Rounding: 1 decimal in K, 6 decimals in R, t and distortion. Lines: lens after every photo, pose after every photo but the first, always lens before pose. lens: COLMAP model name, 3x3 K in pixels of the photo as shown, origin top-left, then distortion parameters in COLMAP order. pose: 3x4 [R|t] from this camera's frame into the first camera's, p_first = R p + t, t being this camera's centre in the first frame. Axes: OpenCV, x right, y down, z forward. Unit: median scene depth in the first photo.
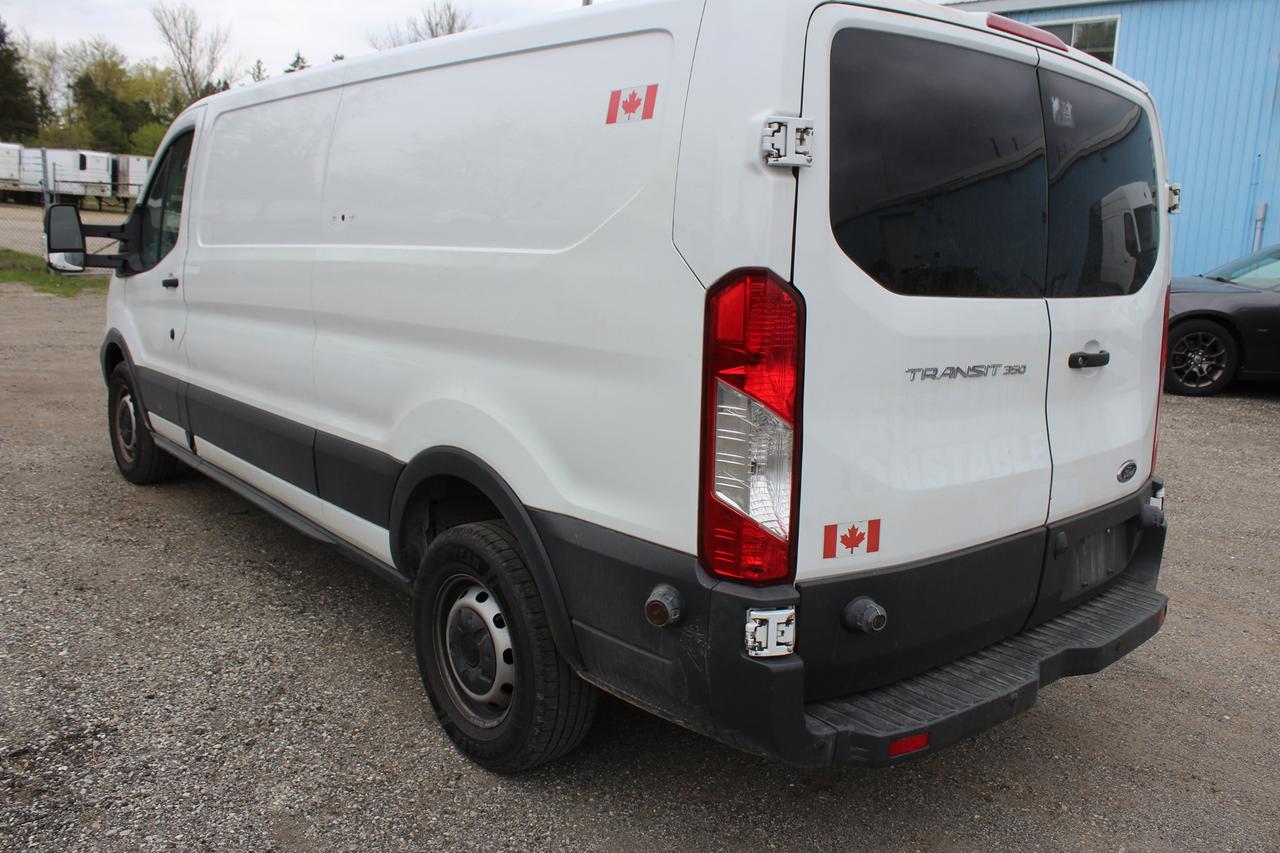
lens RADIAL K [[1033.0, 0, 645.0], [0, 1033.0, 414.4], [0, 0, 1]] dist [-0.162282, 0.124000]
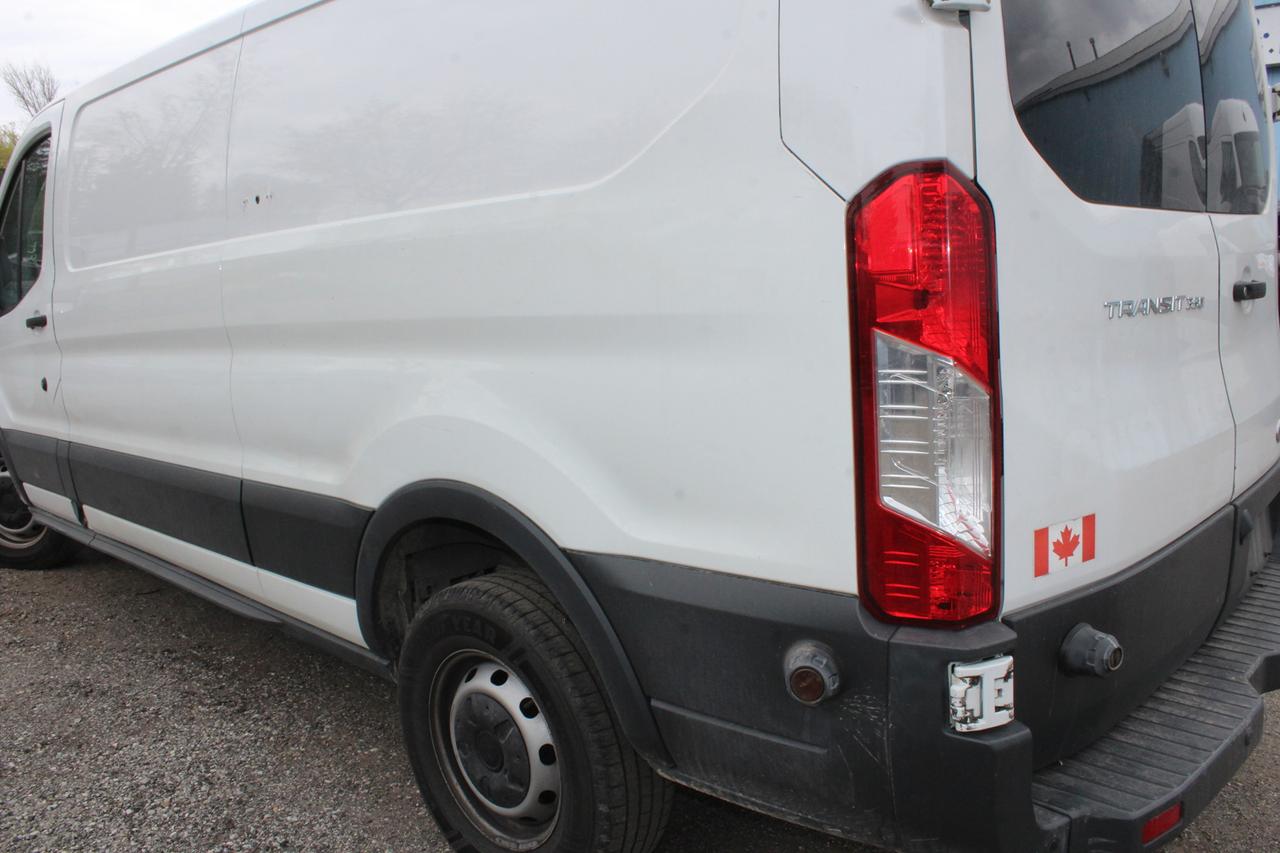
lens RADIAL K [[1015.6, 0, 653.1], [0, 1015.6, 429.0], [0, 0, 1]] dist [-0.147290, 0.107281]
pose [[0.990365, -0.092133, 0.103387, -0.110508], [0.093677, 0.995551, -0.010164, 0.016870], [-0.101991, 0.019751, 0.994589, 0.267253]]
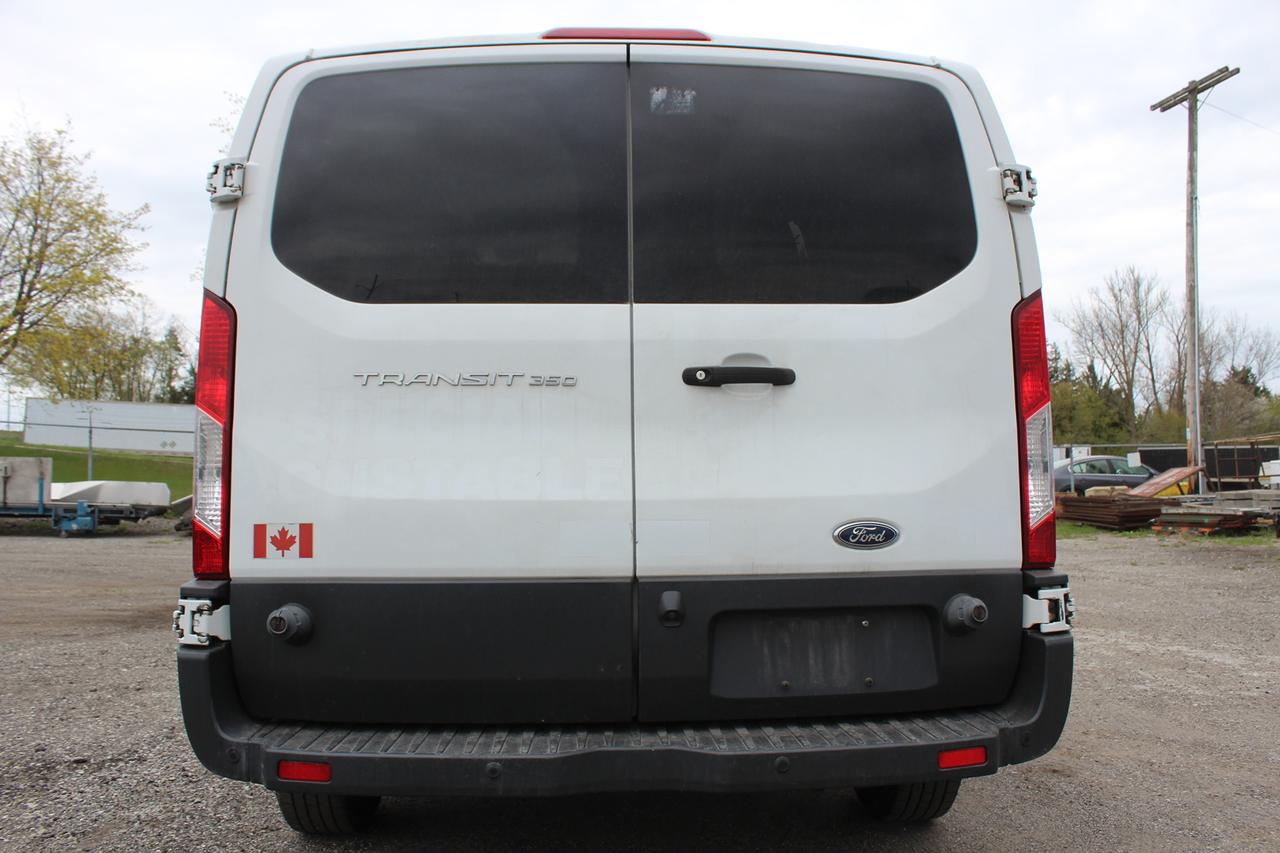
lens RADIAL K [[1033.0, 0, 645.0], [0, 1033.0, 414.4], [0, 0, 1]] dist [-0.162282, 0.124000]
pose [[0.802795, -0.094631, -0.588697, 0.827308], [-0.062467, 0.968544, -0.240875, 0.167210], [0.592973, 0.230147, 0.771631, 0.326978]]
